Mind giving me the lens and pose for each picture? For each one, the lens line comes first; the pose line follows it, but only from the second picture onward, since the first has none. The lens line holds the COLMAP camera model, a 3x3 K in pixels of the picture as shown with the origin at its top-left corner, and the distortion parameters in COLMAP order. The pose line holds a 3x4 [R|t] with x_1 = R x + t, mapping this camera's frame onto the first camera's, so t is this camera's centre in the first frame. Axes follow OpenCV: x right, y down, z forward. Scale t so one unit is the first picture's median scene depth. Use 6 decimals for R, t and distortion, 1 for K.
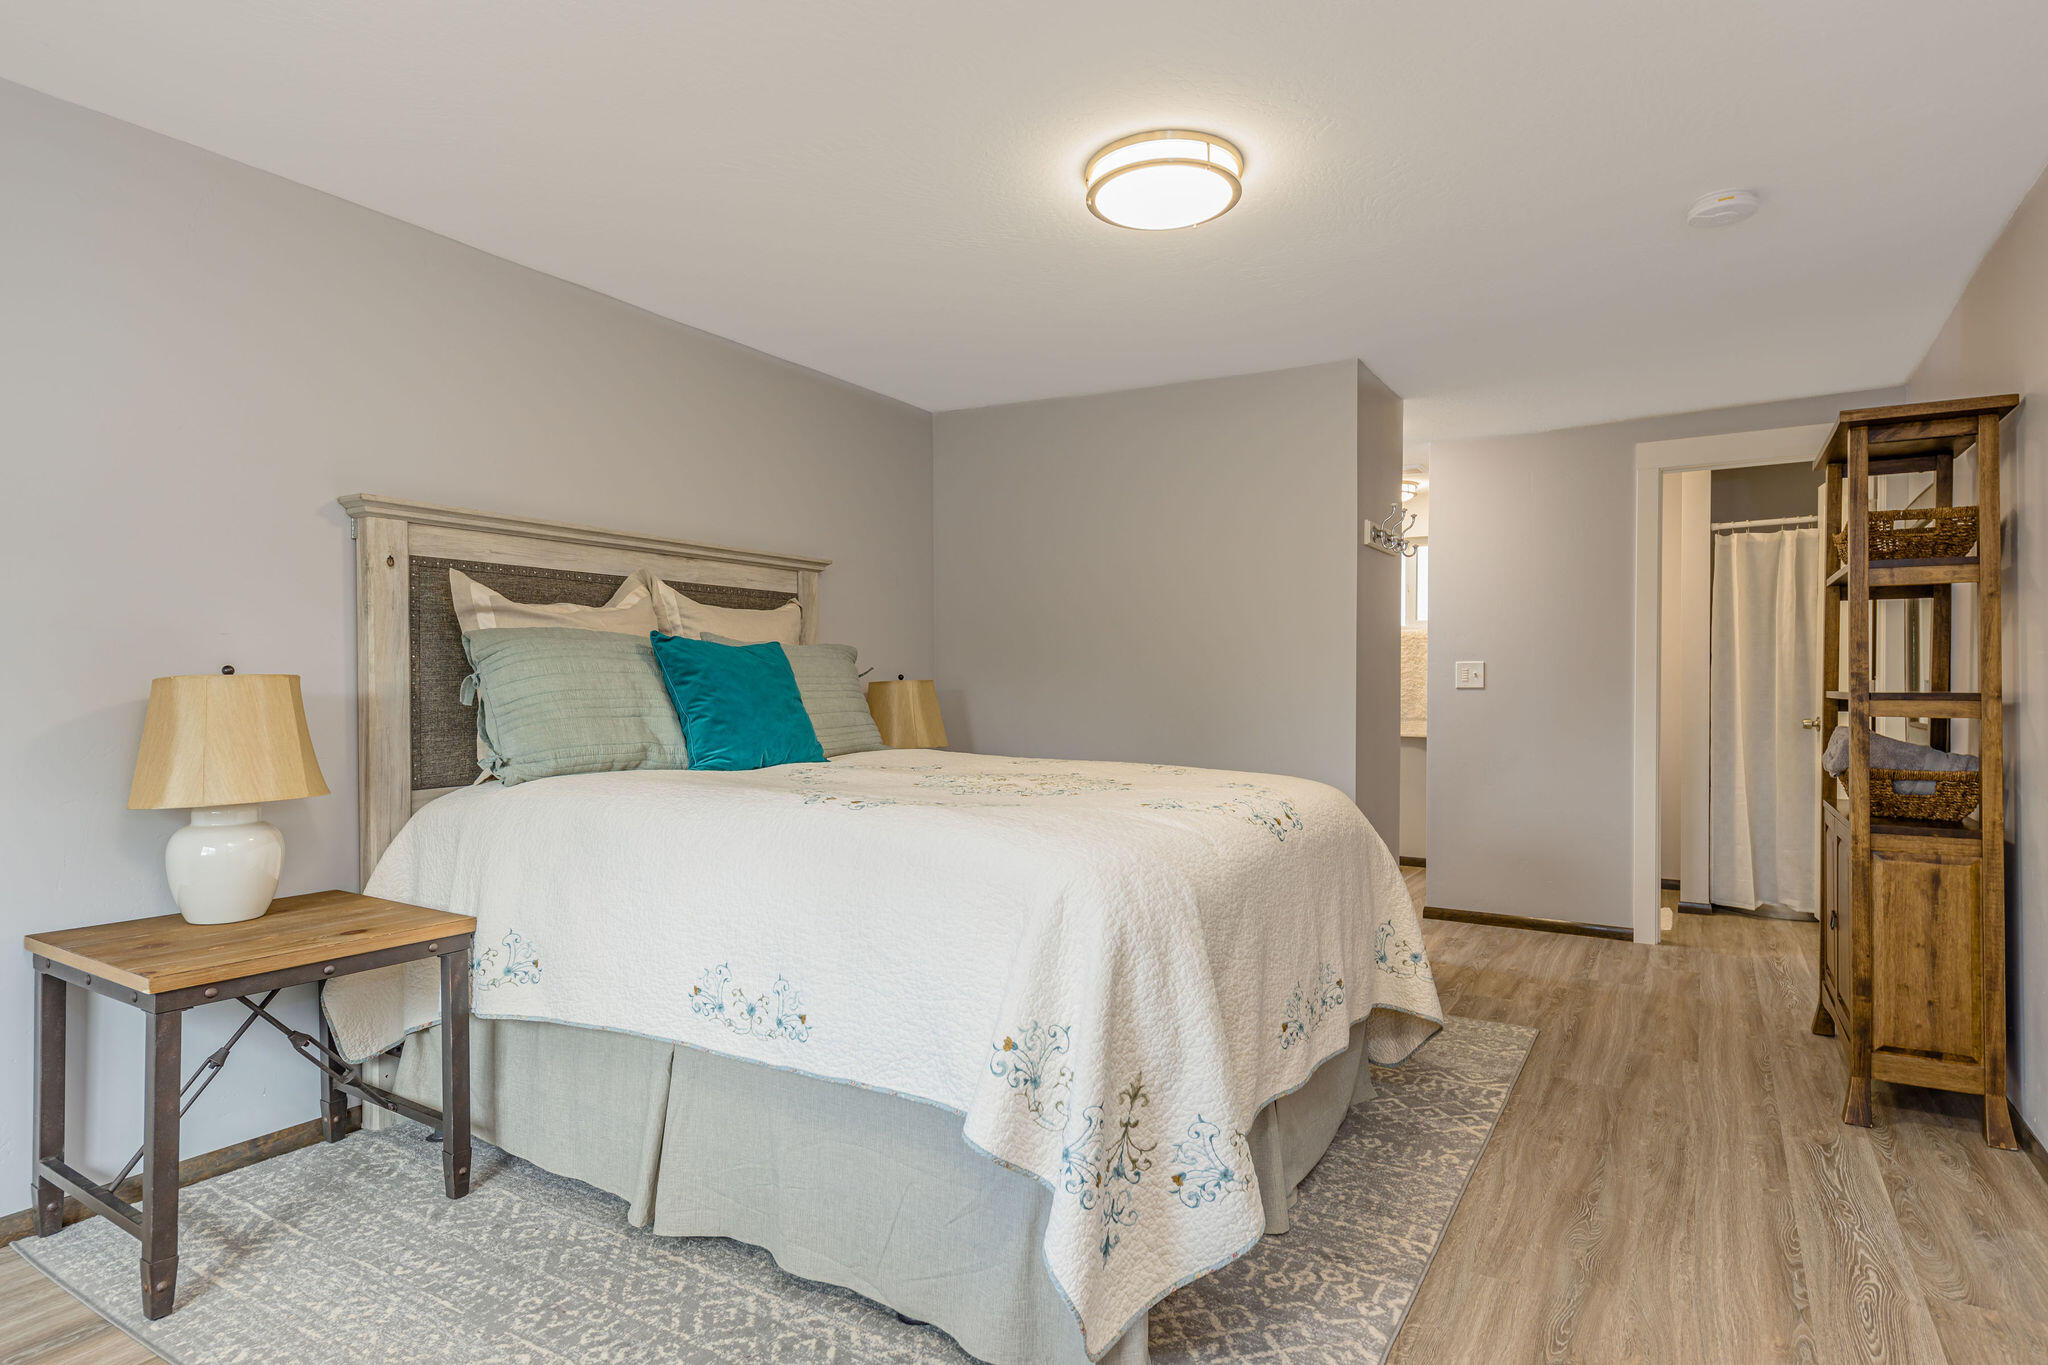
lens RADIAL K [[1103.0, 0, 1022.4], [0, 1103.0, 668.7], [0, 0, 1]] dist [0.025518, 0.000485]
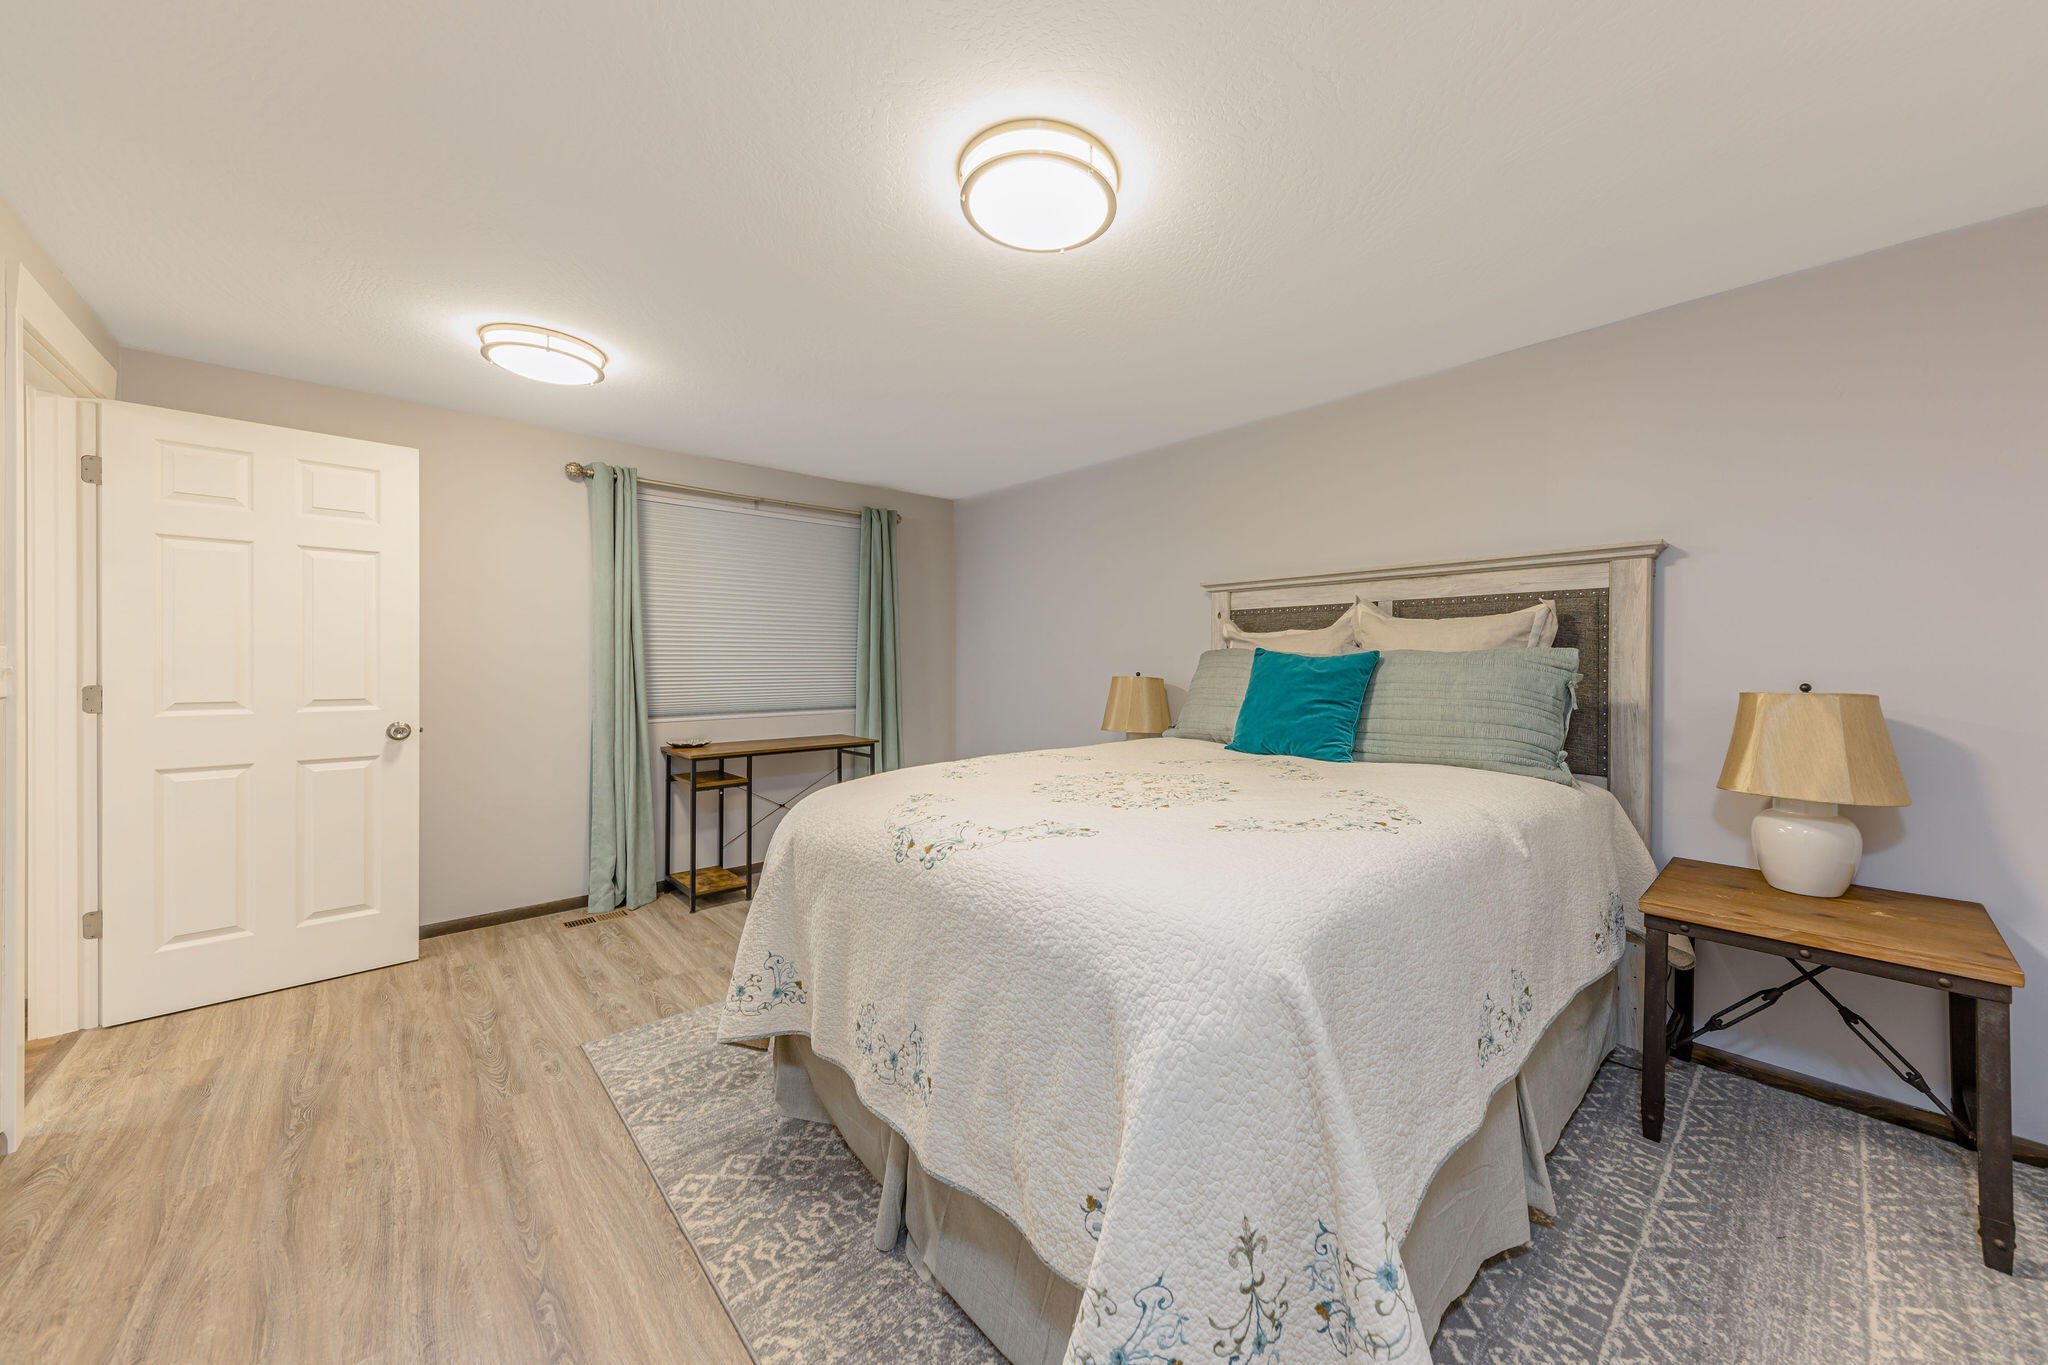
lens RADIAL K [[705.9, 0, 1021.6], [0, 705.9, 683.1], [0, 0, 1]] dist [0.007978, -0.000003]
pose [[-0.273736, 0.002877, -0.961801, 0.860001], [-0.008950, 0.999945, 0.005538, 0.012183], [0.961763, 0.010124, -0.273695, 1.387599]]
